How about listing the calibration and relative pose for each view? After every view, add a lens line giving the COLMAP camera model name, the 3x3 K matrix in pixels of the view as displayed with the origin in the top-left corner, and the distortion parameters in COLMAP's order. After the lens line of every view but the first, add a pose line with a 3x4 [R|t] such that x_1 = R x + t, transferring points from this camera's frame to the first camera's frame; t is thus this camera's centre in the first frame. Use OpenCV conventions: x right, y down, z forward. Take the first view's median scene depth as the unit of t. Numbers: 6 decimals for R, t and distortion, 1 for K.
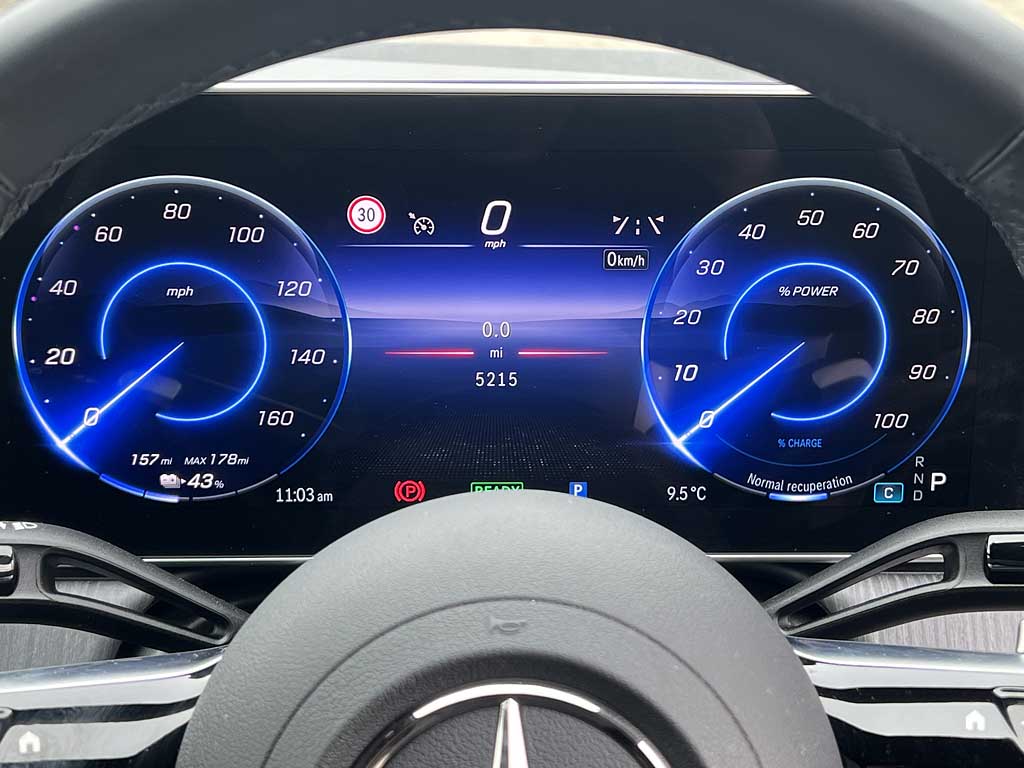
lens RADIAL K [[1576.7, 0, 514.2], [0, 1576.7, 377.8], [0, 0, 1]] dist [0.076317, 0.000000]
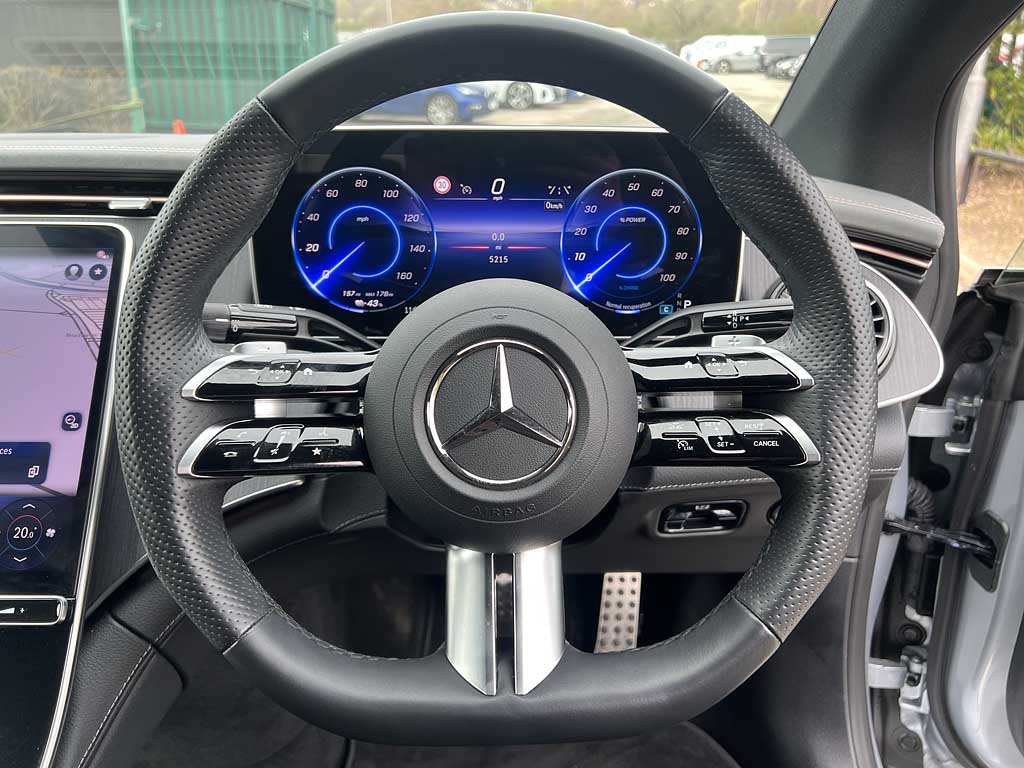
lens RADIAL K [[748.0, 0, 514.2], [0, 748.0, 393.4], [0, 0, 1]] dist [0.034121, -0.013349]
pose [[0.999995, 0.000407, -0.003014, 0.015409], [-0.000209, 0.997854, 0.065472, 0.128841], [0.003034, -0.065471, 0.997850, -0.119113]]
